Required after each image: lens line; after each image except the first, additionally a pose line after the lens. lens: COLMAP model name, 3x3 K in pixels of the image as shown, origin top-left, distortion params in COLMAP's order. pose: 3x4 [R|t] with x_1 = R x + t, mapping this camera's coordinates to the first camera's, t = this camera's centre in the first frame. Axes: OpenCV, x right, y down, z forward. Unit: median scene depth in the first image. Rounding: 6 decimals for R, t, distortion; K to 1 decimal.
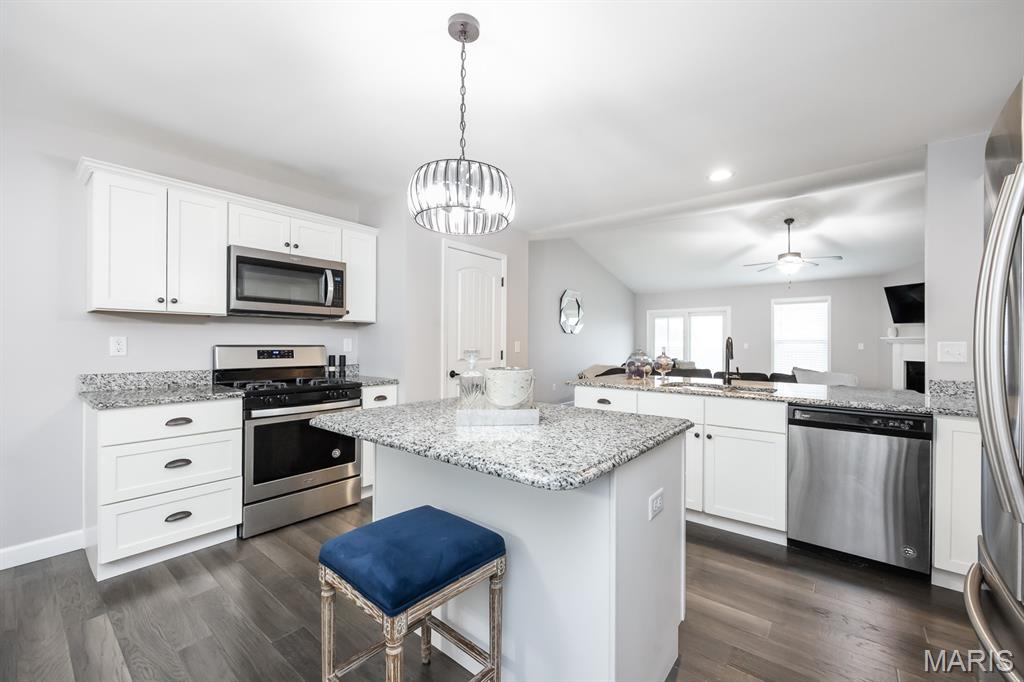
lens RADIAL K [[405.0, 0, 526.0], [0, 405.0, 343.6], [0, 0, 1]] dist [-0.001005, -0.000104]
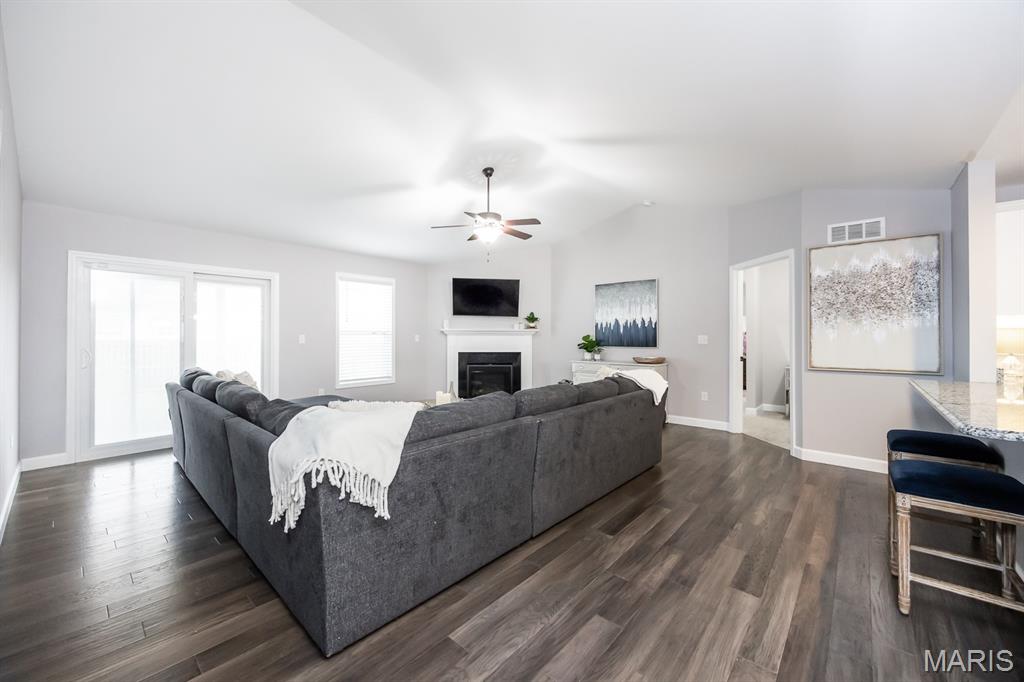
lens RADIAL K [[402.7, 0, 495.6], [0, 402.7, 331.8], [0, 0, 1]] dist [0.000275, 0.000039]
pose [[0.077847, 0.007286, 0.996939, -0.168315], [-0.002252, 0.999972, -0.007132, -0.003676], [-0.996963, -0.001689, 0.077862, 1.682927]]
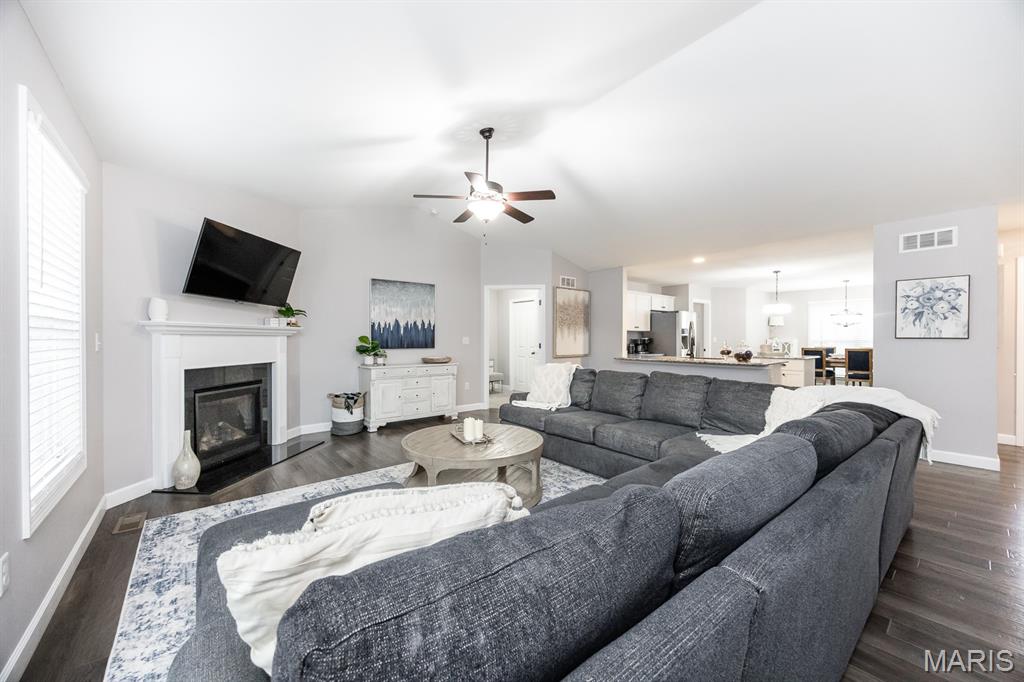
lens RADIAL K [[384.2, 0, 512.0], [0, 384.2, 341.0], [0, 0, 1]] dist [-0.002557, -0.000199]
pose [[-0.978009, -0.005395, 0.208492, 0.896439], [-0.004607, 0.999980, 0.004266, 0.007416], [-0.208511, 0.003212, -0.978015, 2.810281]]
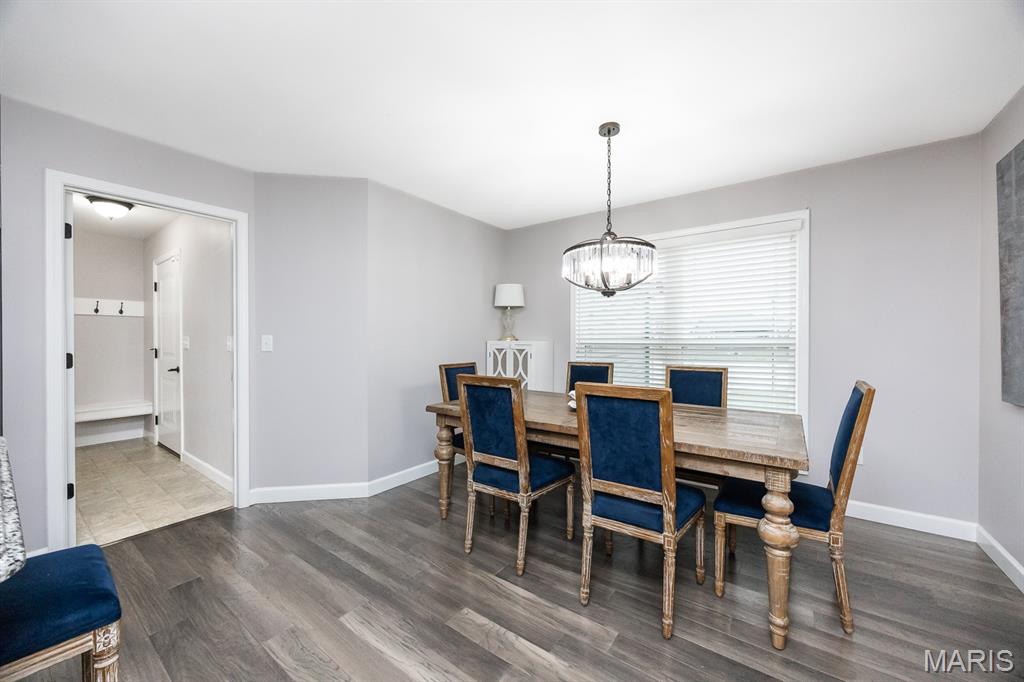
lens RADIAL K [[389.7, 0, 509.0], [0, 389.7, 338.2], [0, 0, 1]] dist [-0.004100, -0.000169]
pose [[-0.999447, -0.003312, -0.033091, -0.475444], [-0.003194, 0.999988, -0.003611, -0.003687], [0.033103, -0.003503, -0.999446, 0.657809]]
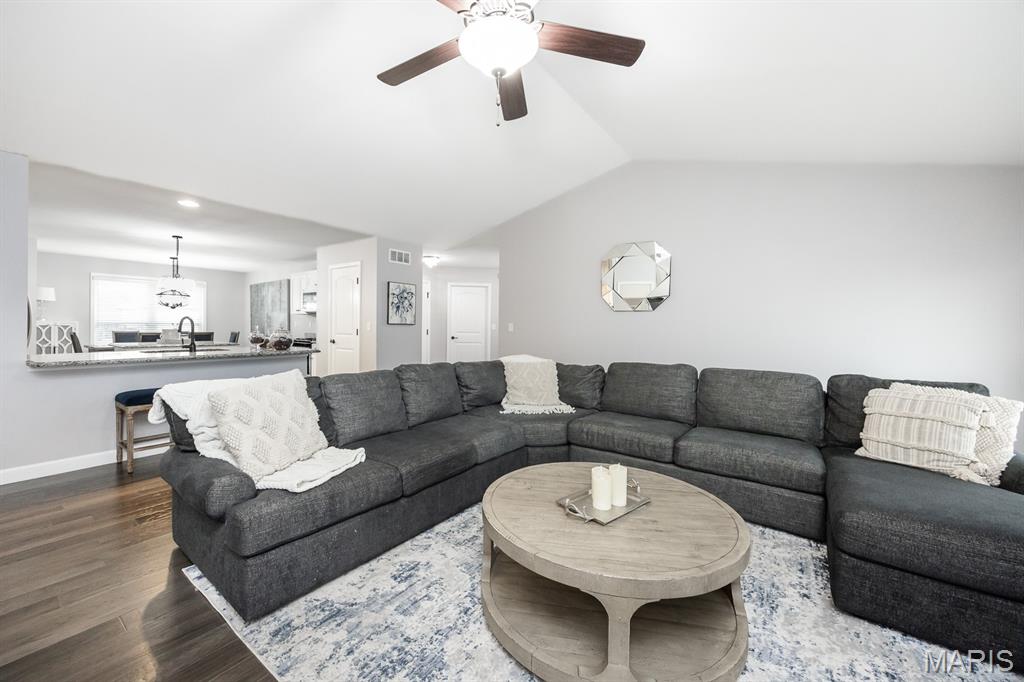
lens RADIAL K [[402.7, 0, 495.6], [0, 402.7, 331.8], [0, 0, 1]] dist [0.000275, 0.000039]
pose [[0.021744, 0.013210, -0.999676, 1.699666], [-0.010636, 0.999859, 0.012981, 0.004226], [0.999707, 0.010350, 0.021882, 1.797835]]
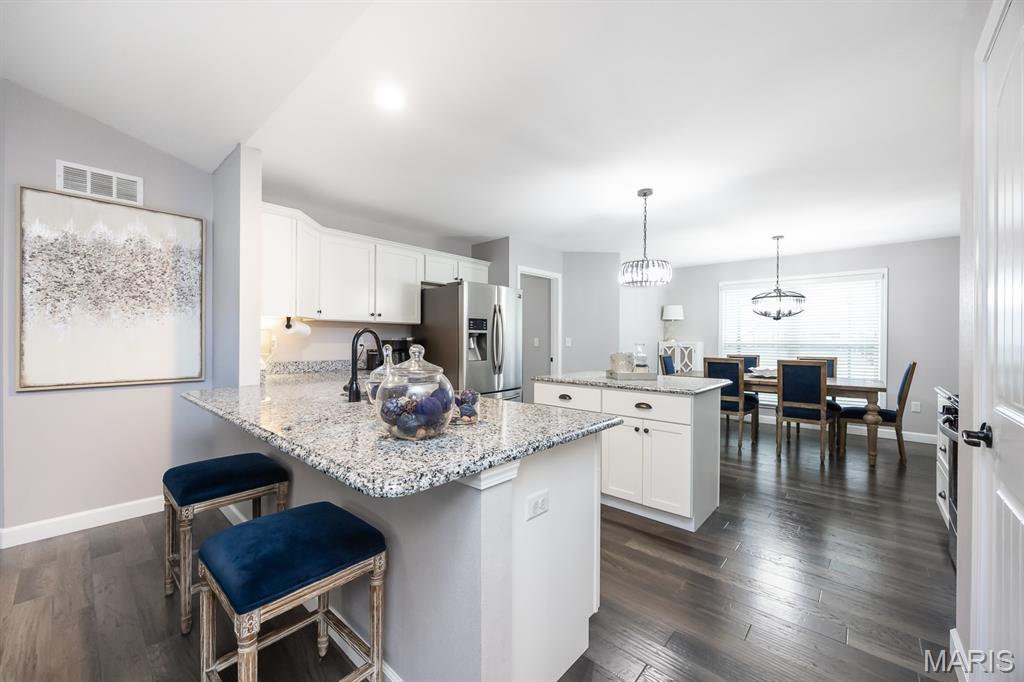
lens RADIAL K [[394.6, 0, 493.7], [0, 394.6, 341.5], [0, 0, 1]] dist [-0.002280, -0.000276]
pose [[-0.996017, -0.010265, 0.088571, 0.203699], [-0.009923, 0.999941, 0.004305, -0.000844], [-0.088610, 0.003409, -0.996061, 1.461381]]
